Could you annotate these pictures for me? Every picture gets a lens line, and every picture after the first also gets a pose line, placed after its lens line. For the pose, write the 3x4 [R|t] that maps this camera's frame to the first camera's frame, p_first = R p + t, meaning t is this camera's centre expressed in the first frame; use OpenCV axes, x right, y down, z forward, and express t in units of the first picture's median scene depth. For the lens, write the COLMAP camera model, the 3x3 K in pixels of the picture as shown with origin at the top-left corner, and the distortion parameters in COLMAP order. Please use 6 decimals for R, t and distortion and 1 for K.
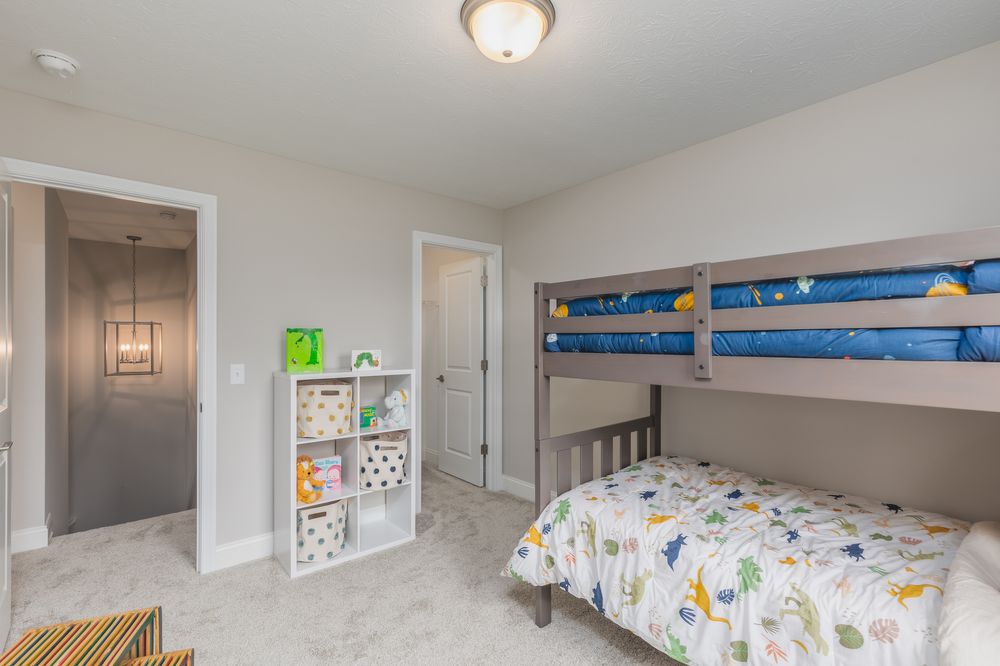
lens RADIAL K [[459.4, 0, 506.7], [0, 459.4, 335.3], [0, 0, 1]] dist [-0.000669, -0.000152]
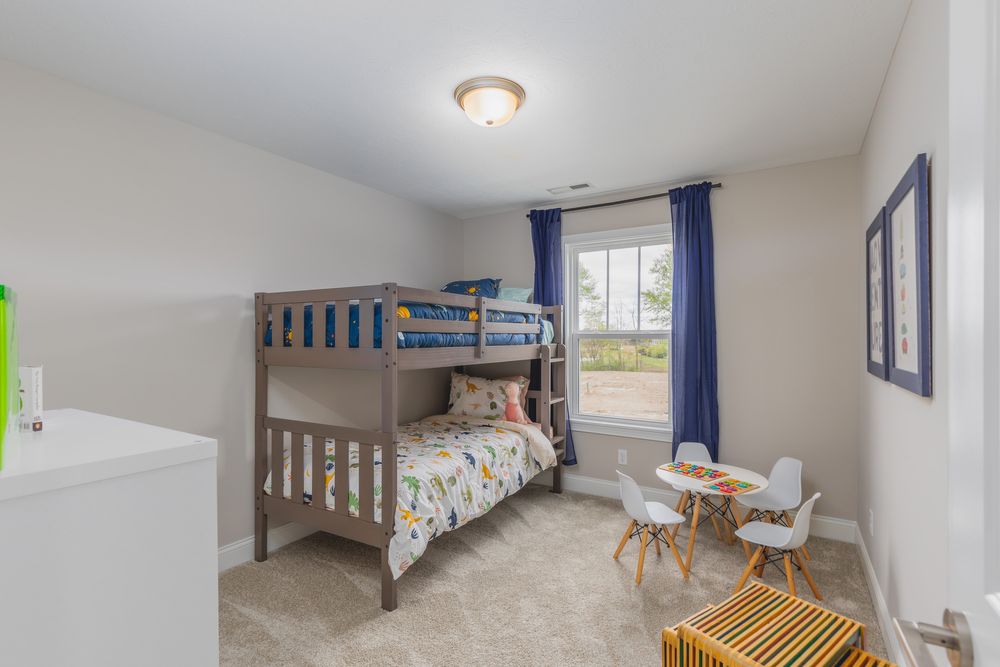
lens RADIAL K [[459.4, 0, 506.7], [0, 459.4, 335.8], [0, 0, 1]] dist [-0.000669, -0.000152]
pose [[-0.308704, 0.007028, 0.951132, -1.281898], [-0.006647, 0.999932, -0.009546, 0.018024], [-0.951135, -0.009269, -0.308637, 1.370160]]
